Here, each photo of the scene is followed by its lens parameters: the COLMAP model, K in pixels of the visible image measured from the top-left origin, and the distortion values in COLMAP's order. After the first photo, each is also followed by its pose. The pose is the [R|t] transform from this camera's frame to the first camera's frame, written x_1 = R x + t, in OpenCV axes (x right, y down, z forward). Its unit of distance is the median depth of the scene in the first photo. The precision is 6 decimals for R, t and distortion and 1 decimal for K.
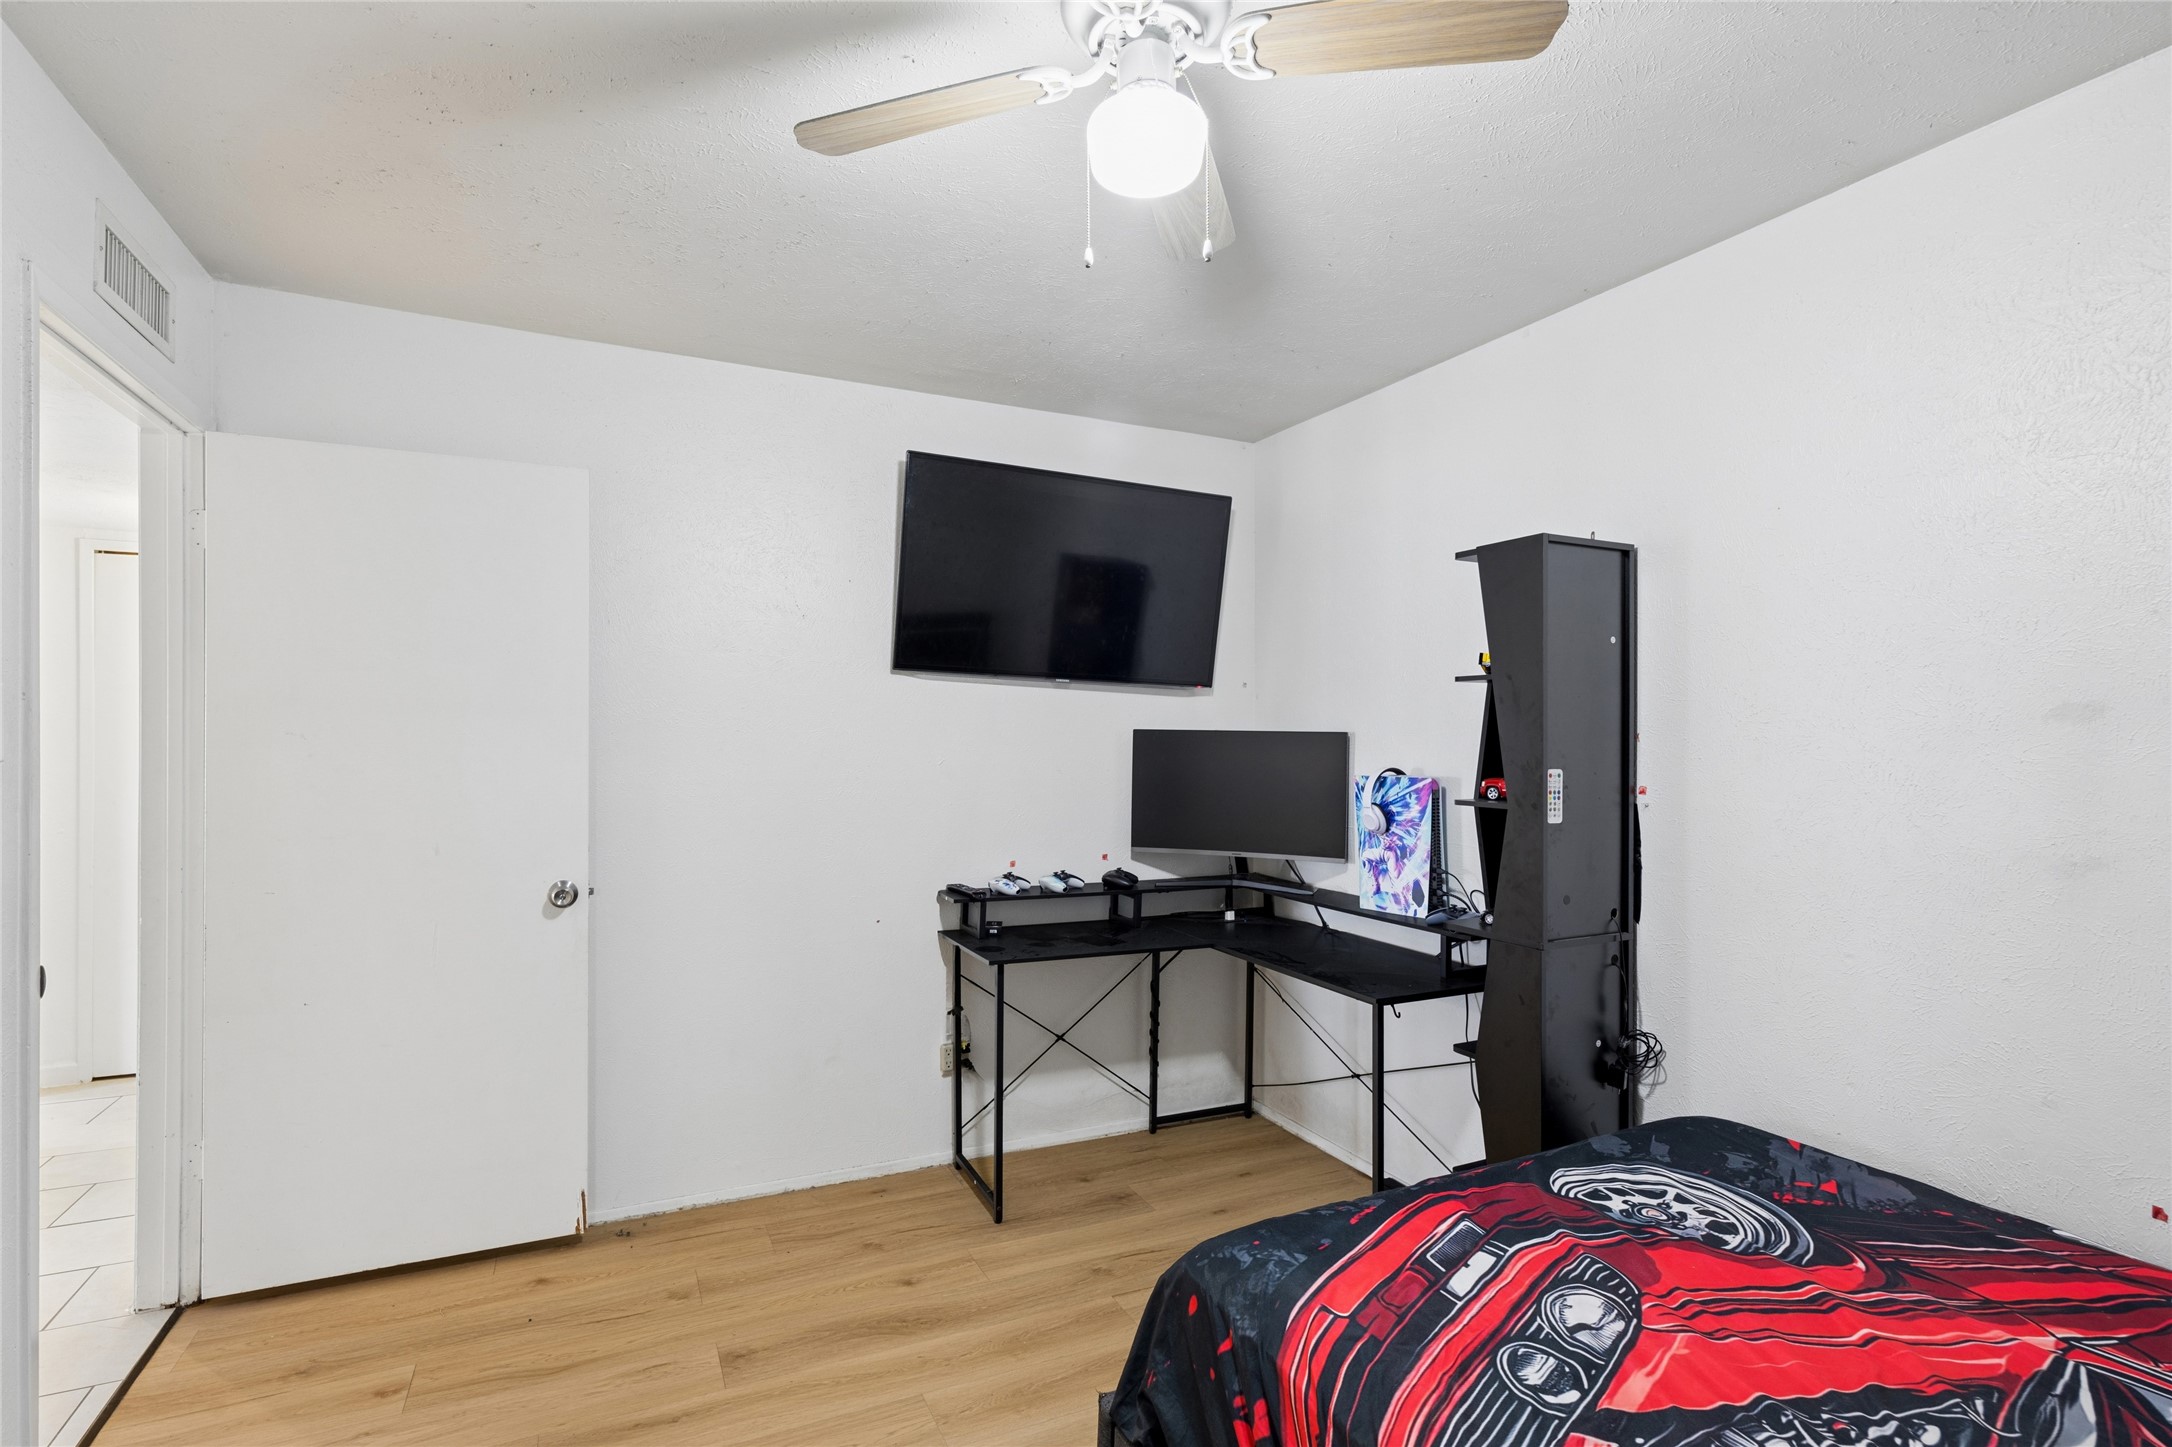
lens RADIAL K [[1014.9, 0, 1086.0], [0, 1014.9, 723.5], [0, 0, 1]] dist [0.002067, 0.000530]
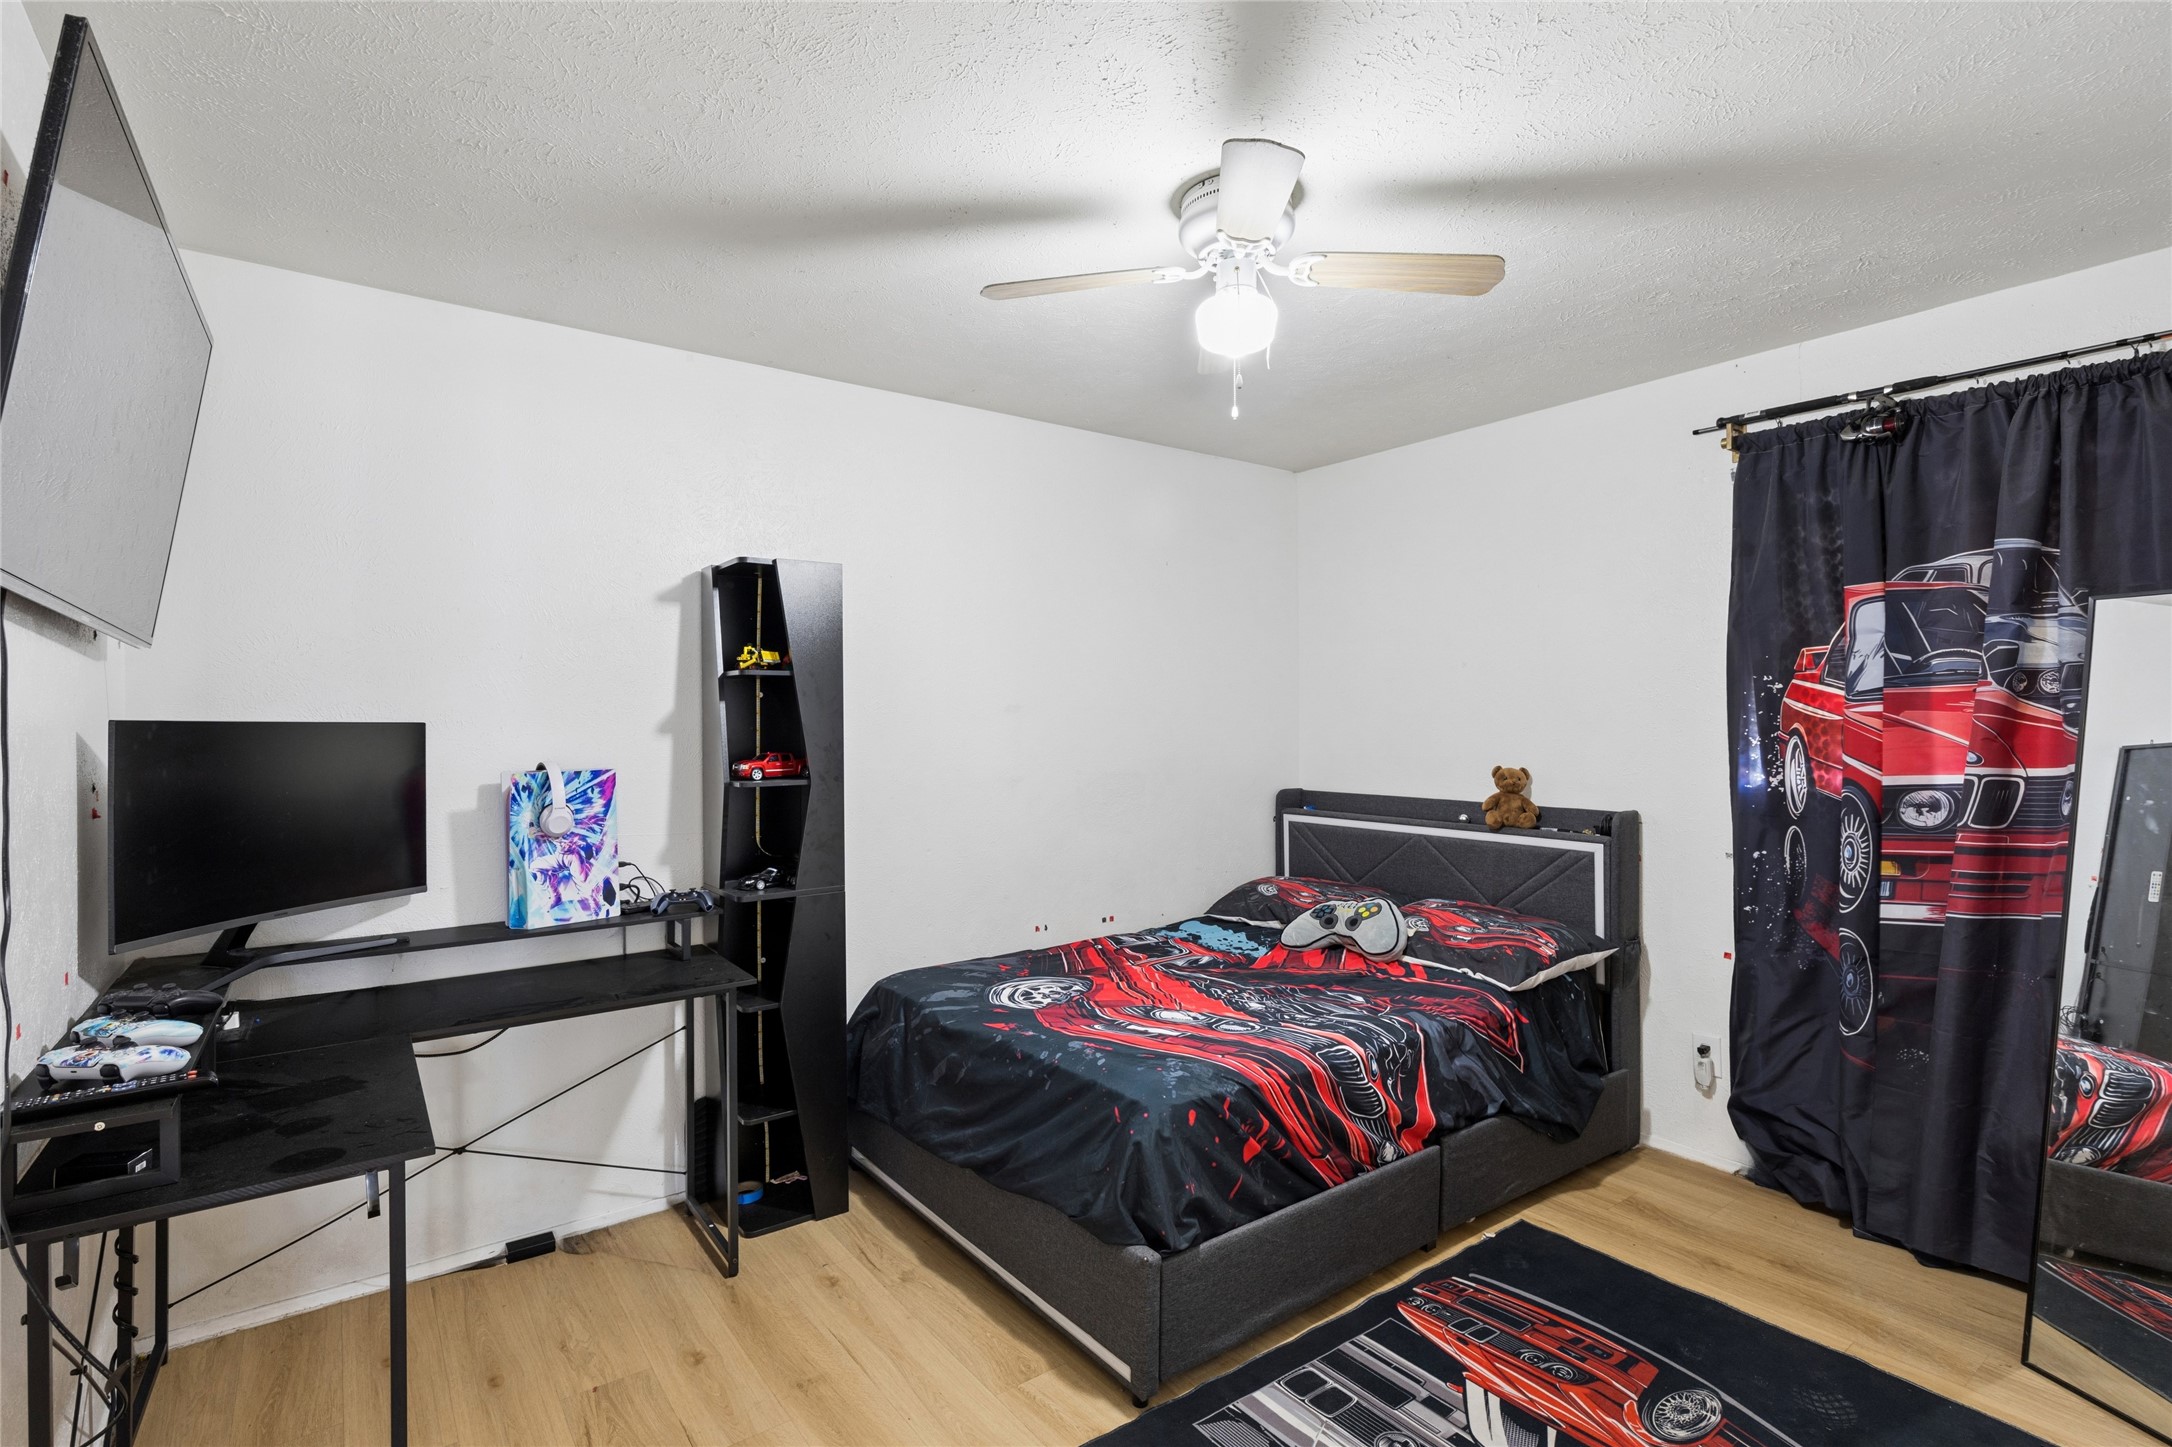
lens RADIAL K [[1014.9, 0, 1086.0], [0, 1014.9, 723.5], [0, 0, 1]] dist [0.002067, 0.000530]
pose [[-0.164996, -0.011738, 0.986224, -0.670056], [-0.006421, 0.999921, 0.010827, -0.002324], [-0.986273, -0.004547, -0.165058, 0.713294]]
